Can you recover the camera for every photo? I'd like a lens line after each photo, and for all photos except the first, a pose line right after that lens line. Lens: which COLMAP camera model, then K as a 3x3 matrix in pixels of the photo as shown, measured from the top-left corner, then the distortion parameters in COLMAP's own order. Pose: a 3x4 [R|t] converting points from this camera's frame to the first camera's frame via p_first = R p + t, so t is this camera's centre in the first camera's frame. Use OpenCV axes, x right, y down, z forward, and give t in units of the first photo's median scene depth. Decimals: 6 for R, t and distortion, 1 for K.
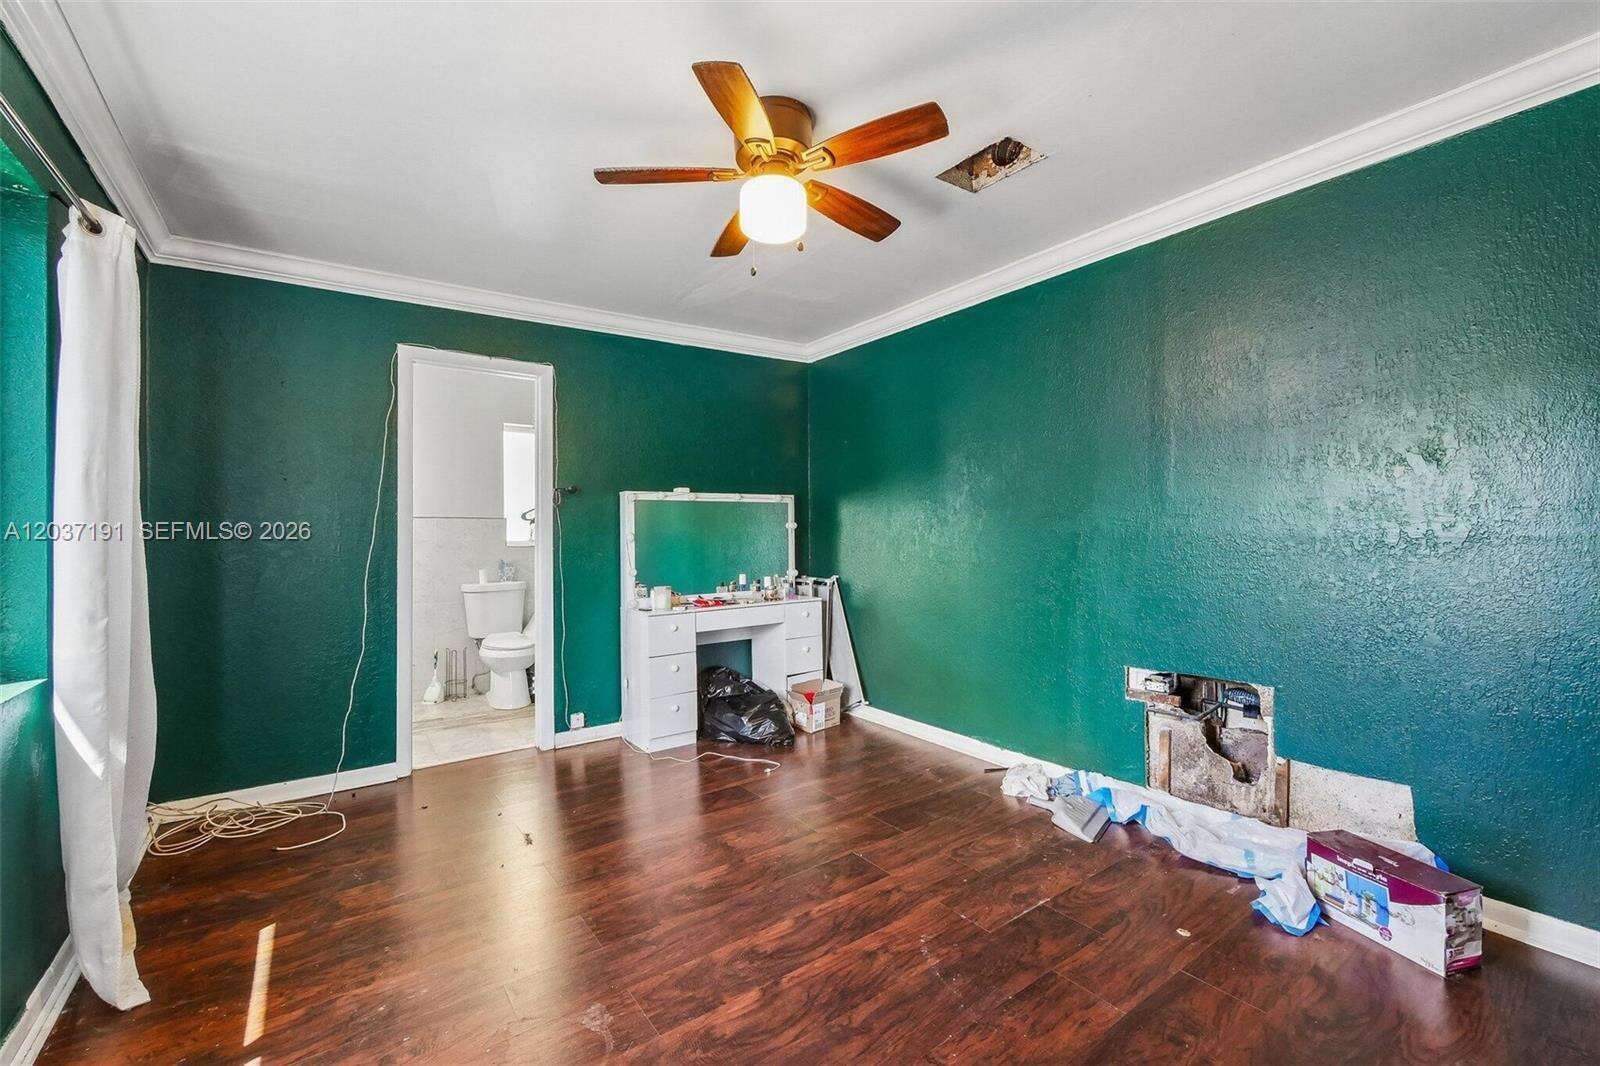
lens RADIAL K [[652.4, 0, 802.0], [0, 652.4, 531.3], [0, 0, 1]] dist [0.000211, -0.000037]
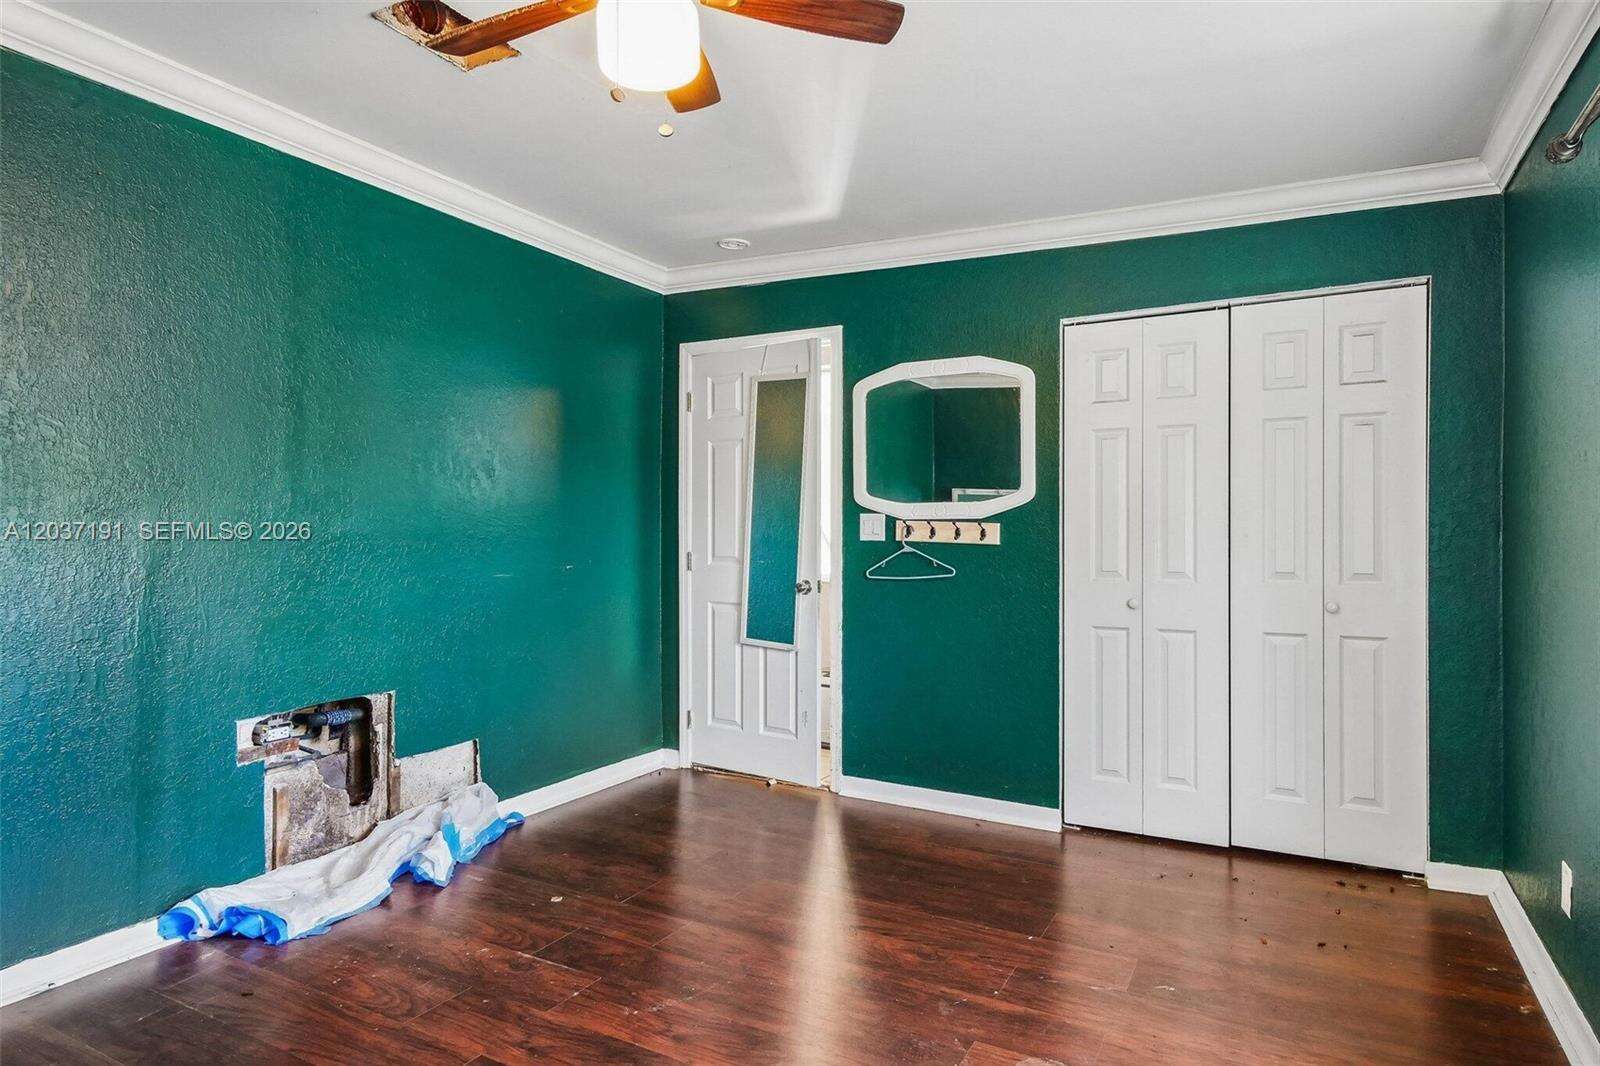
lens RADIAL K [[846.5, 0, 797.9], [0, 846.5, 536.5], [0, 0, 1]] dist [0.008294, 0.000111]
pose [[-0.388981, 0.000695, 0.921245, -0.713634], [-0.004066, 0.999989, -0.002471, 0.008136], [-0.921237, -0.004707, -0.388974, 0.965411]]
